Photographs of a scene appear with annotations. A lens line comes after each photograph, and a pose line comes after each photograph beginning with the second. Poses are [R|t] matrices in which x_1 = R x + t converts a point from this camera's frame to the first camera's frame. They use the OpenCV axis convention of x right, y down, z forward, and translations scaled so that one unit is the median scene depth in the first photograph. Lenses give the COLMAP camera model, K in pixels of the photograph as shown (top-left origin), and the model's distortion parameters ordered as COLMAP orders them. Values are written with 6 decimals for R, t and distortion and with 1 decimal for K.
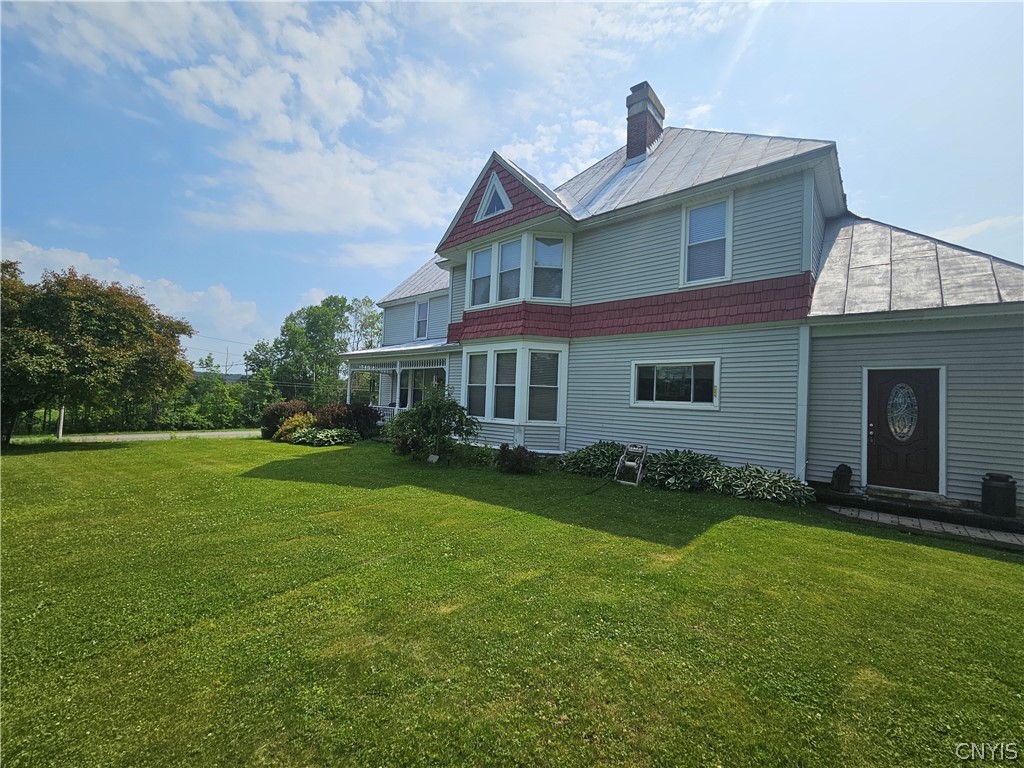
lens RADIAL K [[418.6, 0, 511.5], [0, 418.6, 388.6], [0, 0, 1]] dist [-0.009429, -0.000290]
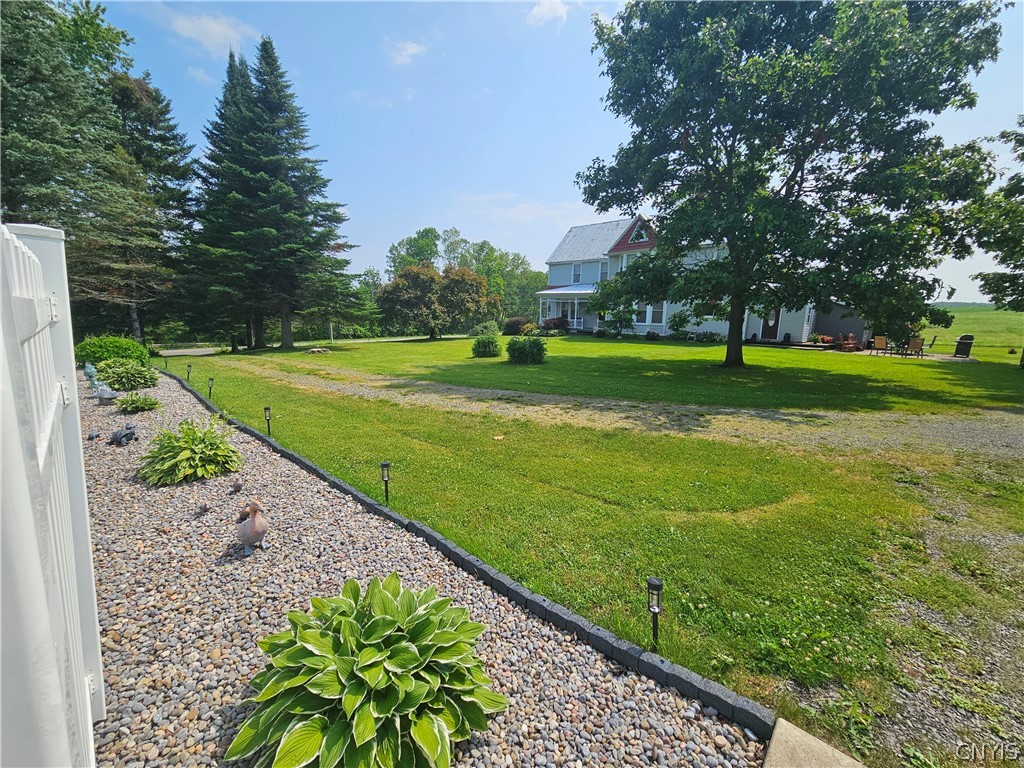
lens RADIAL K [[418.6, 0, 508.9], [0, 418.6, 386.3], [0, 0, 1]] dist [-0.009429, -0.000290]
pose [[0.997256, -0.009573, -0.073410, -0.657493], [0.024666, 0.977911, 0.207563, -0.105722], [0.069802, -0.208804, 0.975463, -1.715188]]
